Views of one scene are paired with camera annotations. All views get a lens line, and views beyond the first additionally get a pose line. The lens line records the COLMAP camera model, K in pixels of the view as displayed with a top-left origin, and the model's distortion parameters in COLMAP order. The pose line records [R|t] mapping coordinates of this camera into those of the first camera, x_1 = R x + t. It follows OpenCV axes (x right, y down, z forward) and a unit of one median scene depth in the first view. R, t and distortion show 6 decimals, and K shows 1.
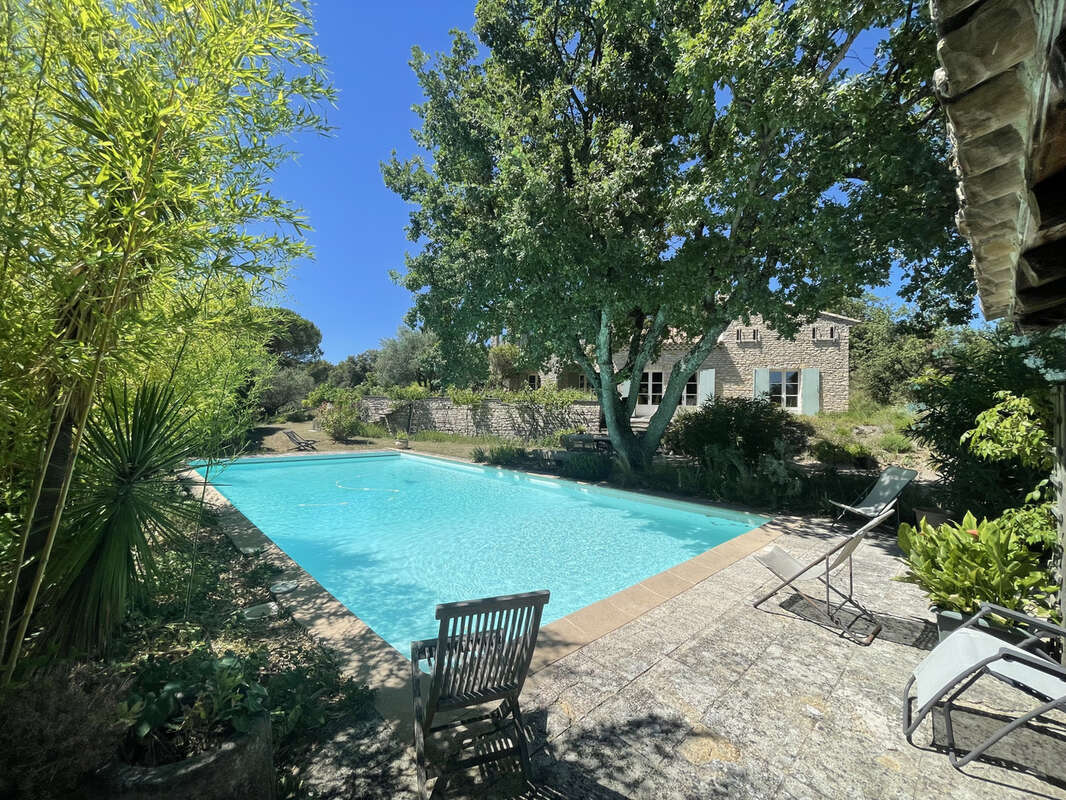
lens RADIAL K [[429.2, 0, 530.4], [0, 429.2, 401.7], [0, 0, 1]] dist [0.004368, -0.000130]
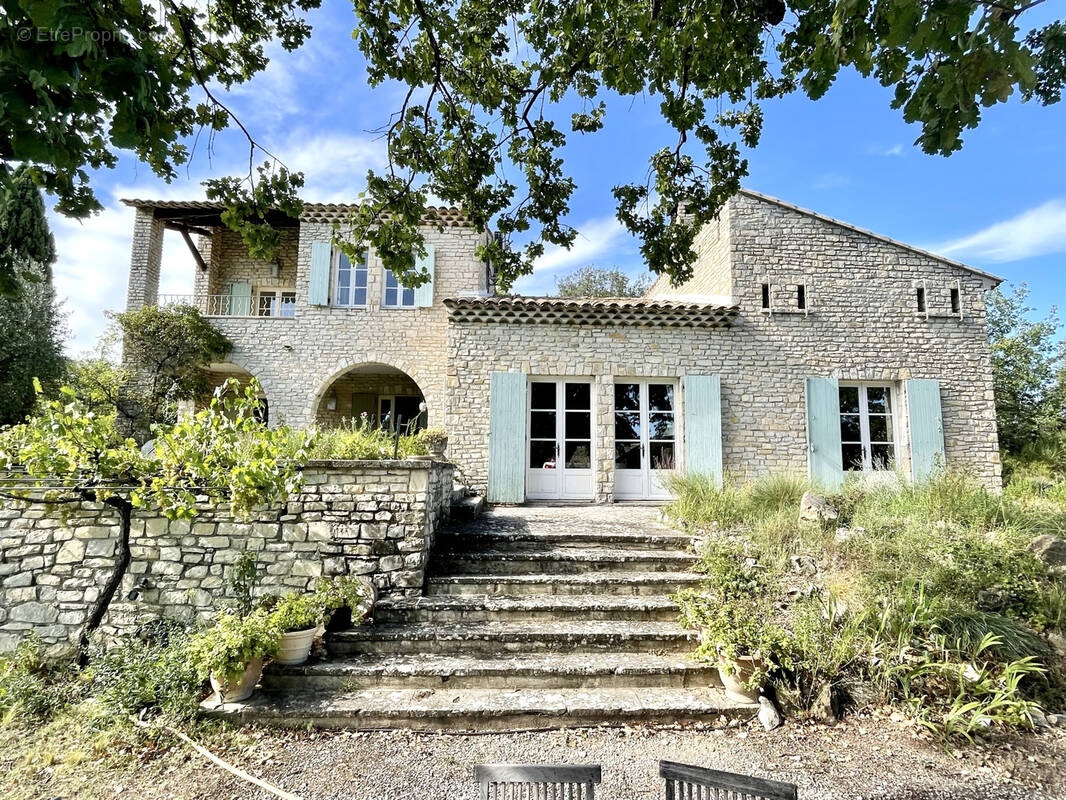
lens RADIAL K [[556.0, 0, 543.1], [0, 556.0, 403.9], [0, 0, 1]] dist [-0.005134, -0.000817]
pose [[0.933128, 0.024008, 0.358742, 0.118875], [0.008561, 0.996002, -0.088923, -0.008231], [-0.359442, 0.086048, 0.929192, 0.742781]]
